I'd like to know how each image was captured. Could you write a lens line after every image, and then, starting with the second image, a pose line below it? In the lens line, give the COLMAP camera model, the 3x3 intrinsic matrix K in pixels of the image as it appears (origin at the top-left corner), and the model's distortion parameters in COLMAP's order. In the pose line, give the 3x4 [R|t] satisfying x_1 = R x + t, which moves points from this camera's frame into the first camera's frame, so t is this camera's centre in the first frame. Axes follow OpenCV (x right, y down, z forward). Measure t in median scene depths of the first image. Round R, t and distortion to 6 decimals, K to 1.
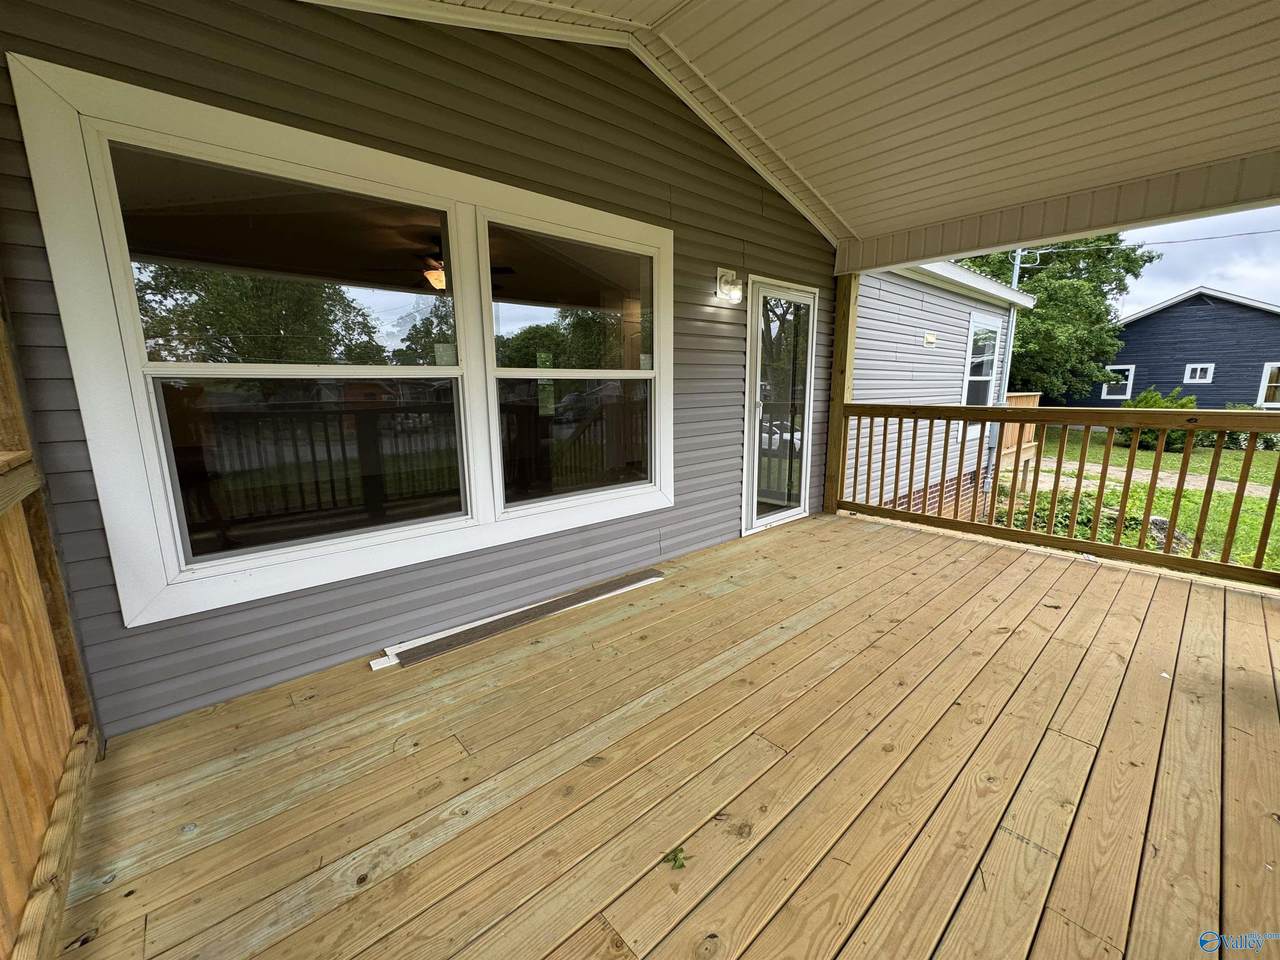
lens RADIAL K [[513.1, 0, 644.0], [0, 513.1, 480.1], [0, 0, 1]] dist [0.002376, 0.000125]
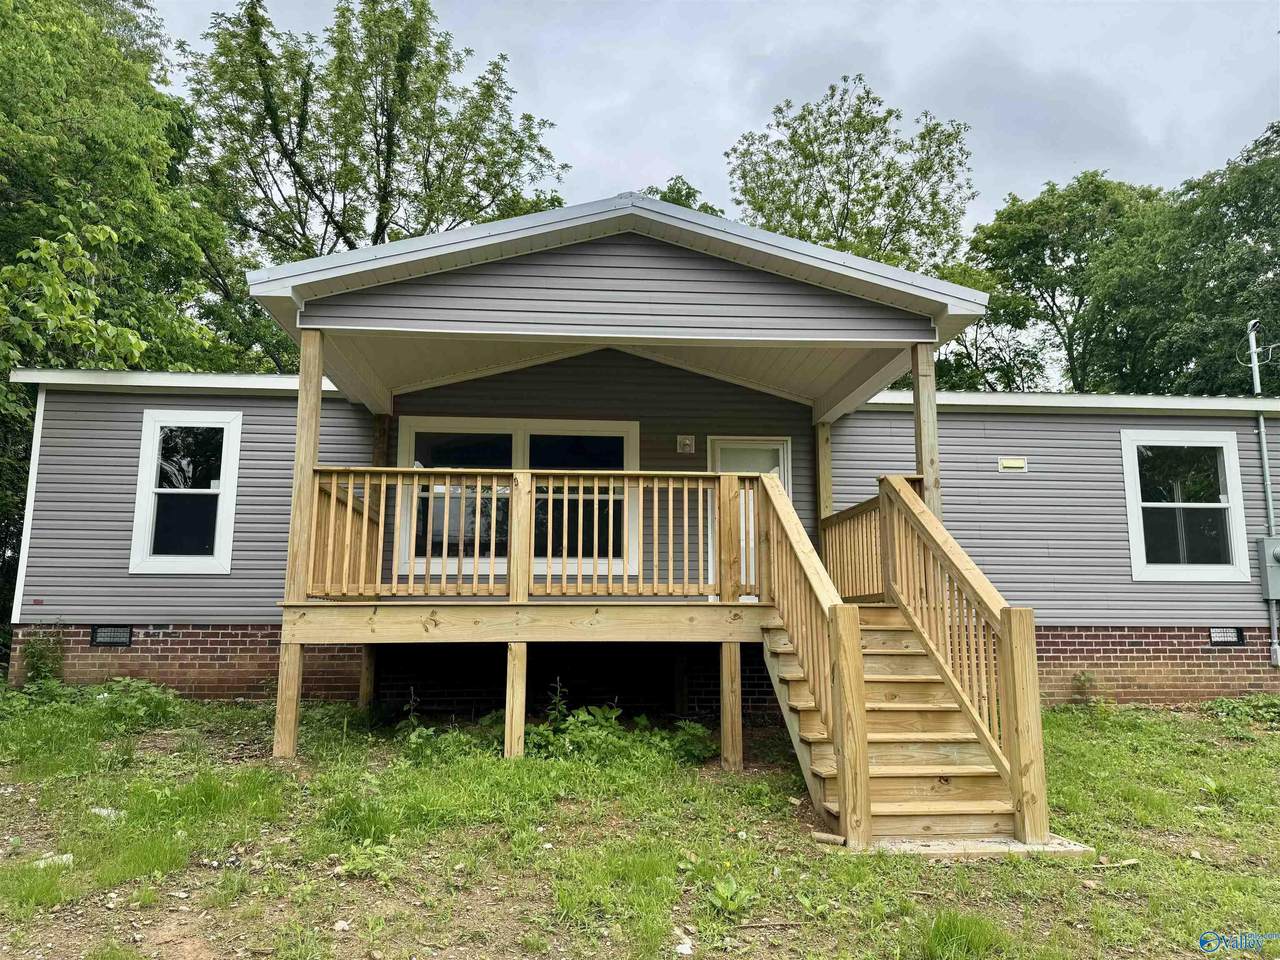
lens RADIAL K [[898.5, 0, 641.4], [0, 898.5, 479.5], [0, 0, 1]] dist [0.001730, -0.006693]
pose [[0.790877, -0.093469, -0.604795, 1.265186], [-0.118862, 0.945986, -0.301632, 0.429136], [0.600321, 0.310441, 0.737049, -0.820911]]
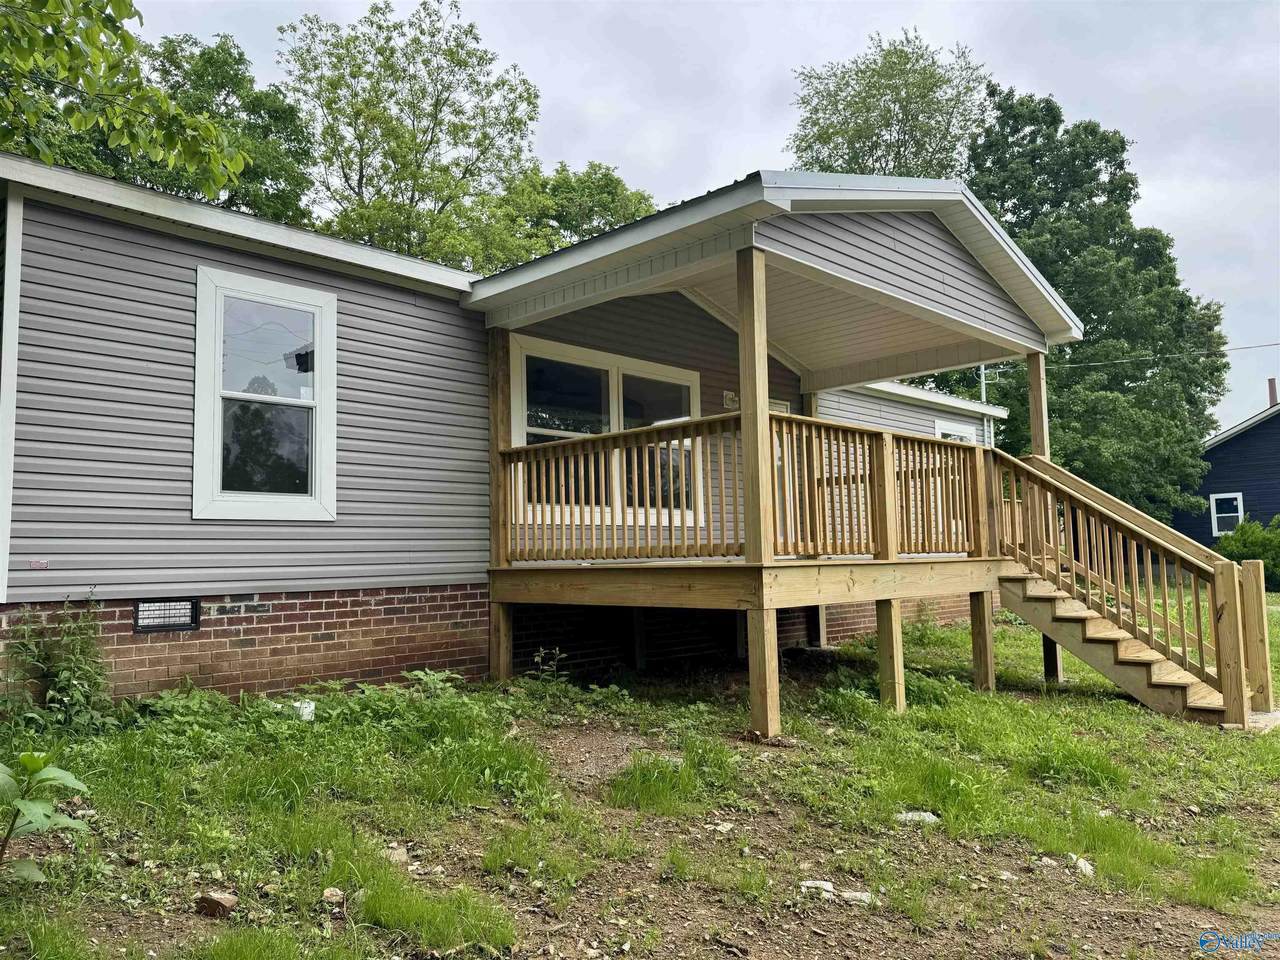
lens RADIAL K [[898.5, 0, 639.7], [0, 898.5, 479.8], [0, 0, 1]] dist [0.001730, -0.006693]
pose [[0.998001, -0.006828, 0.062833, -0.229686], [0.023326, 0.963756, -0.265763, 0.463818], [-0.058741, 0.266697, 0.961989, -1.249734]]
